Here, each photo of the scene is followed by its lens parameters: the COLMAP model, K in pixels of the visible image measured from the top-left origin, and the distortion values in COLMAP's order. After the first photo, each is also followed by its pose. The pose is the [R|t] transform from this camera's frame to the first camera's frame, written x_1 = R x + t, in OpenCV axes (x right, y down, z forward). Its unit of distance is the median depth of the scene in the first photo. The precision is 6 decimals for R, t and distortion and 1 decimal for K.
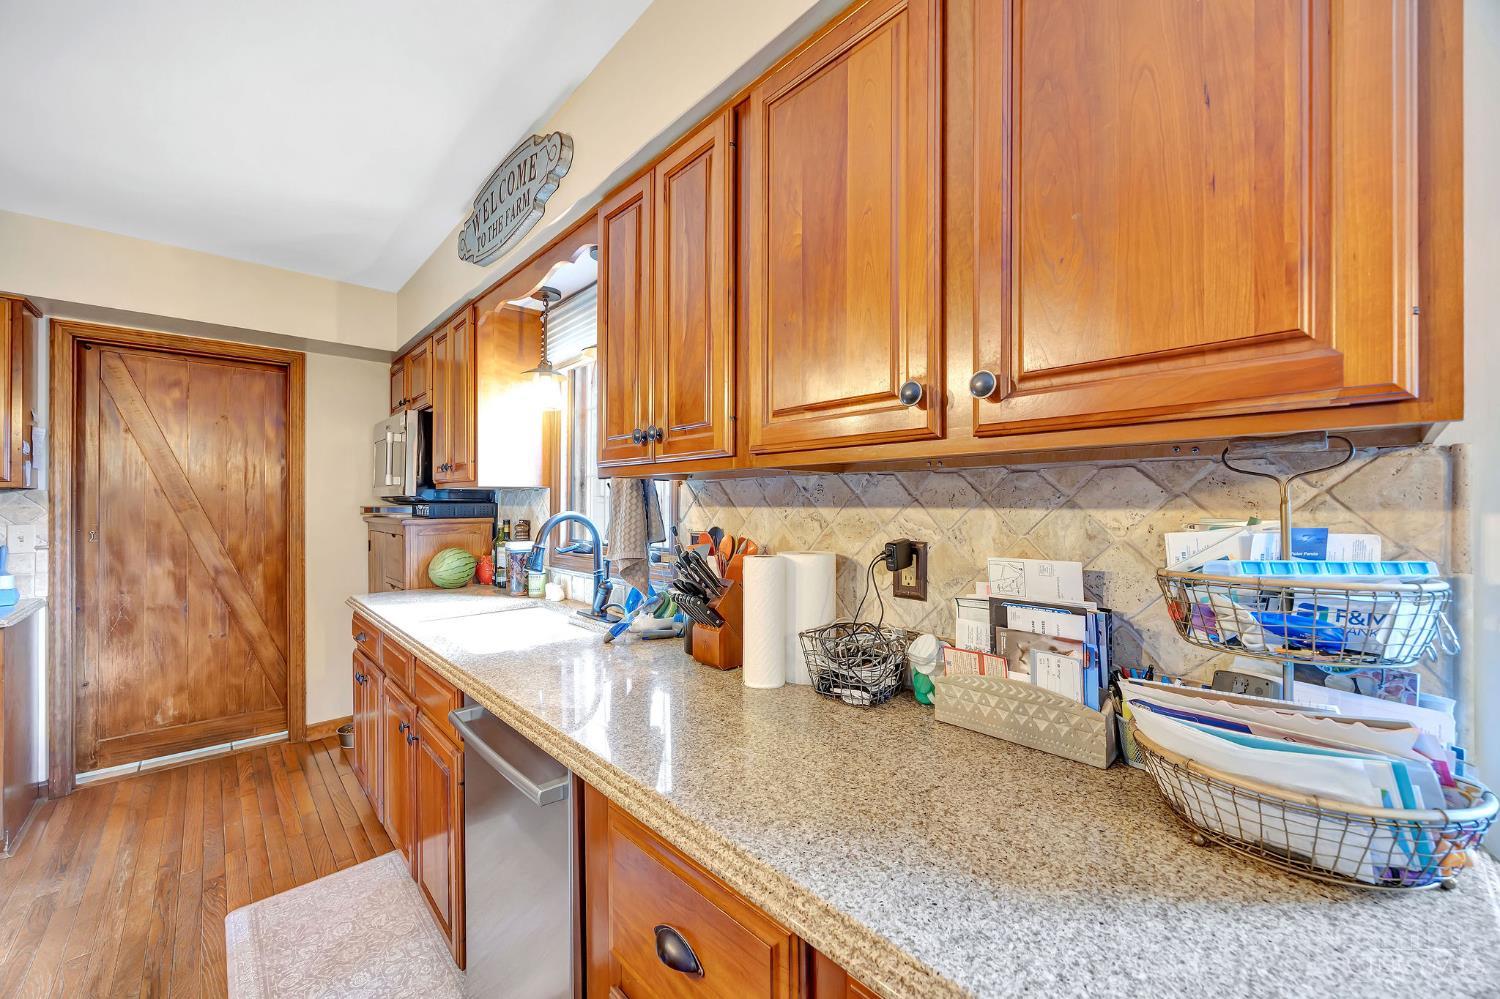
lens RADIAL K [[581.0, 0, 751.2], [0, 581.0, 502.6], [0, 0, 1]] dist [-0.005514, -0.000077]
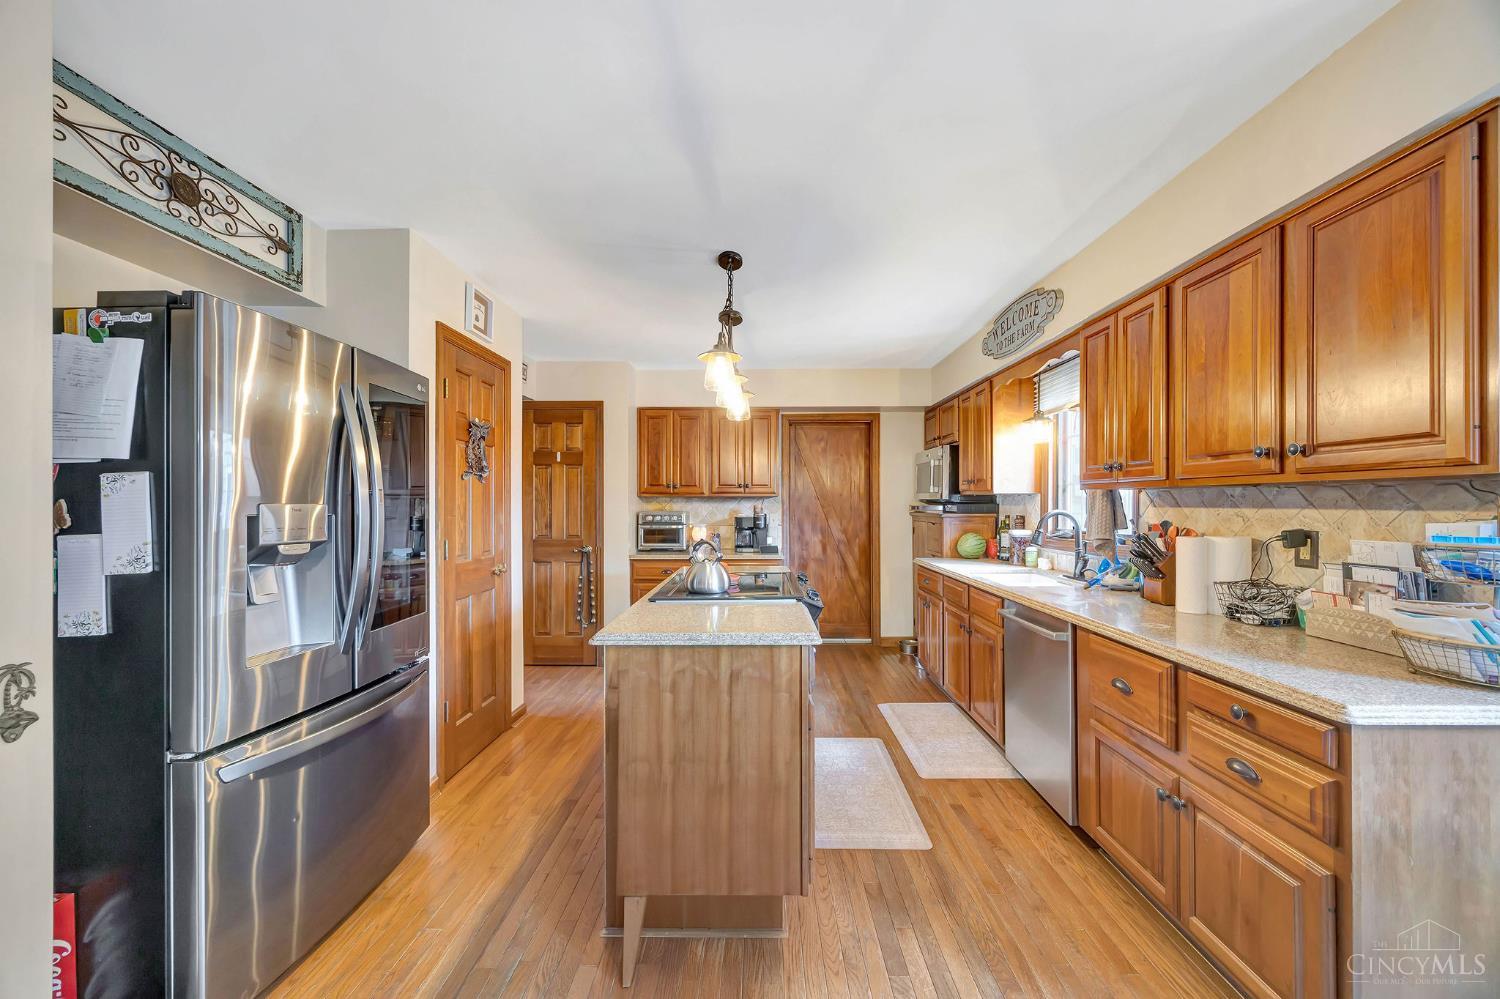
lens RADIAL K [[581.0, 0, 750.3], [0, 581.0, 502.3], [0, 0, 1]] dist [-0.005514, -0.000077]
pose [[0.727597, 0.000297, -0.686005, 0.181478], [0.000753, 0.999999, 0.001232, -0.008536], [0.686005, -0.001413, 0.727596, -0.822874]]
